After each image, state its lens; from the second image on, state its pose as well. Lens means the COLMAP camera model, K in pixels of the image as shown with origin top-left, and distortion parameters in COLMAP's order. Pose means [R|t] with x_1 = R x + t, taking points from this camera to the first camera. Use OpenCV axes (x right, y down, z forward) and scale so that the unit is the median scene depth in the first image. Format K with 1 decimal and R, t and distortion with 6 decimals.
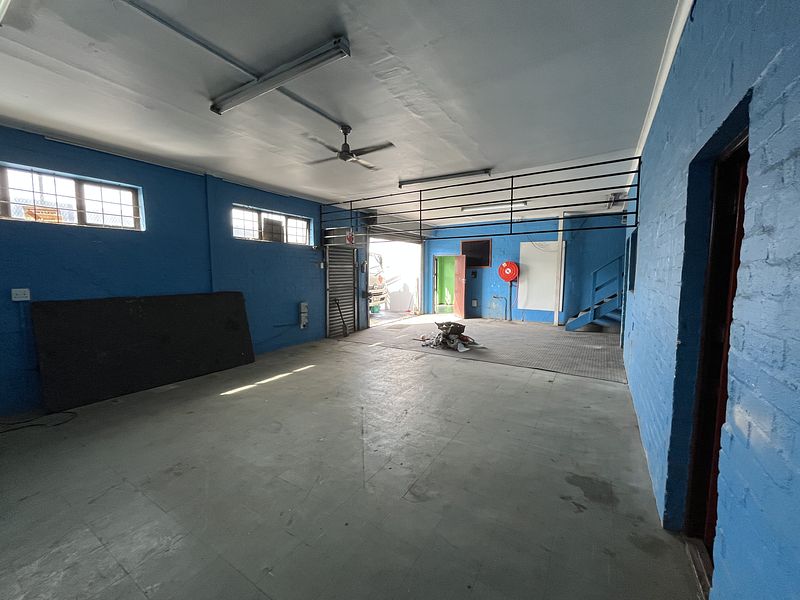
lens RADIAL K [[325.6, 0, 397.9], [0, 325.6, 296.6], [0, 0, 1]] dist [-0.000333, 0.000380]
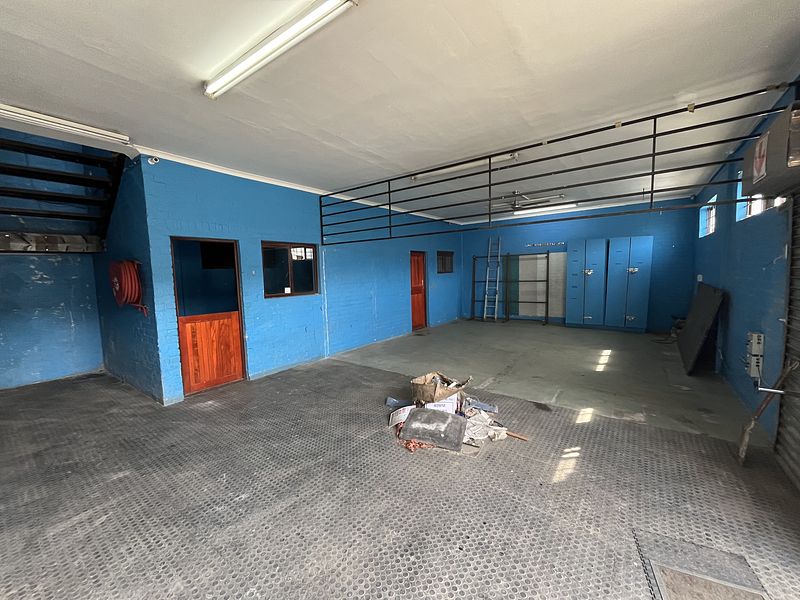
lens RADIAL K [[325.6, 0, 398.0], [0, 325.6, 302.7], [0, 0, 1]] dist [-0.000333, 0.000380]
pose [[-0.997629, 0.018315, 0.066335, 0.146192], [0.029398, 0.984975, 0.170174, -0.092189], [-0.062221, 0.171721, -0.983179, 1.100937]]
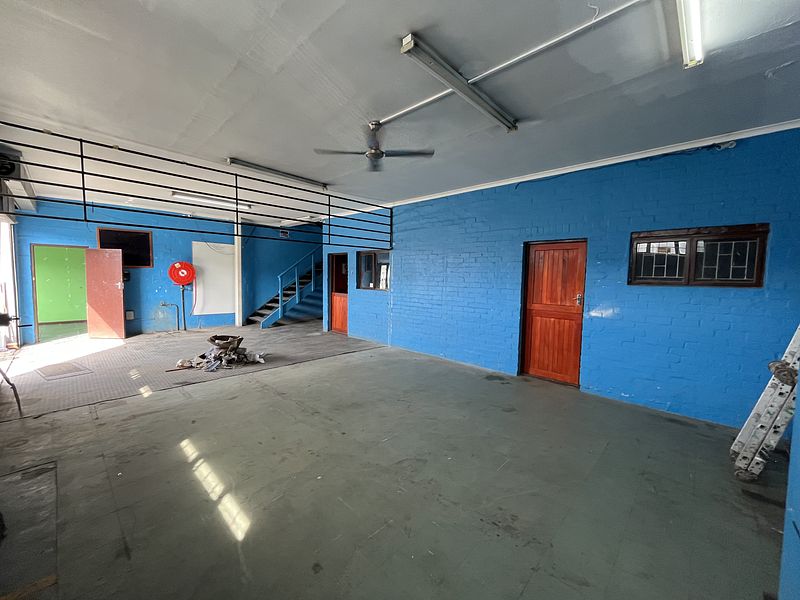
lens RADIAL K [[325.6, 0, 394.9], [0, 325.6, 299.5], [0, 0, 1]] dist [-0.000333, 0.000380]
pose [[0.204029, -0.067535, 0.976633, -0.410462], [0.057818, 0.996707, 0.056845, -0.026235], [-0.977256, 0.044869, 0.207262, 0.292518]]
